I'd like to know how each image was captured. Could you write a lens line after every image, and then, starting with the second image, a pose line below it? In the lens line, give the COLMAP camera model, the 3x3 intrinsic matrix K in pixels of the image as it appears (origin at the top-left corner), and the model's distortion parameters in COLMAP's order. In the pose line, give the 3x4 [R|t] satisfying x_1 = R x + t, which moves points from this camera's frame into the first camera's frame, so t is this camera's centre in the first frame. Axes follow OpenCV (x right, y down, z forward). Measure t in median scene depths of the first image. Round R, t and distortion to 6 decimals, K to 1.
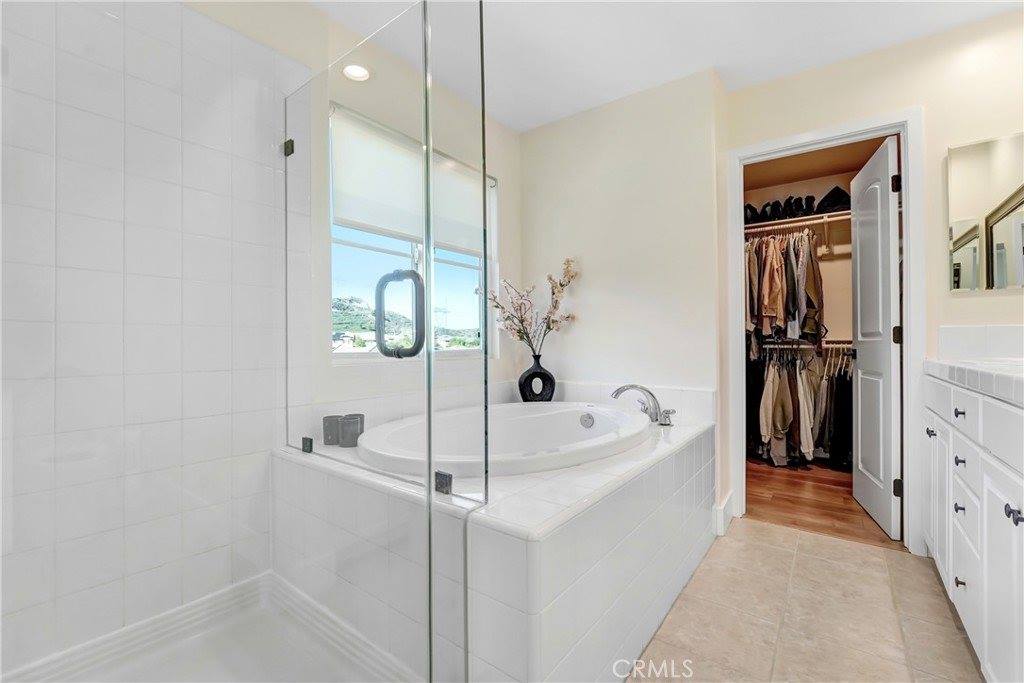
lens RADIAL K [[431.8, 0, 512.0], [0, 431.8, 341.5], [0, 0, 1]] dist [-0.000437, -0.000049]
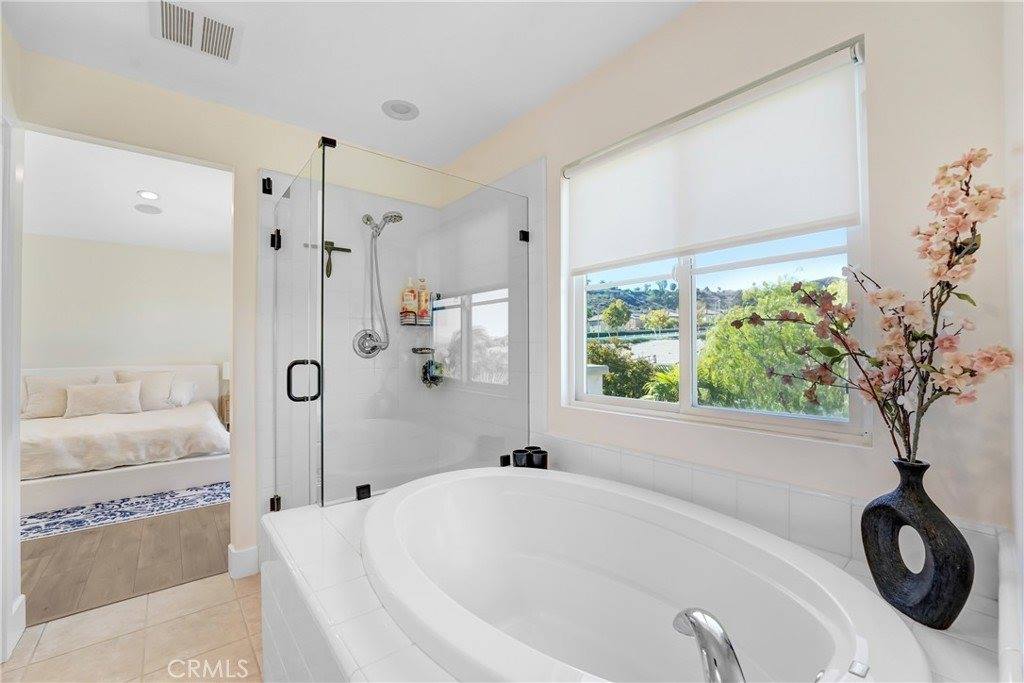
lens RADIAL K [[431.8, 0, 512.0], [0, 431.8, 341.5], [0, 0, 1]] dist [-0.000437, -0.000049]
pose [[-0.227425, -0.007076, -0.973770, 0.536314], [0.012872, 0.999864, -0.010272, -0.078260], [0.973710, -0.014870, -0.227303, 0.865278]]
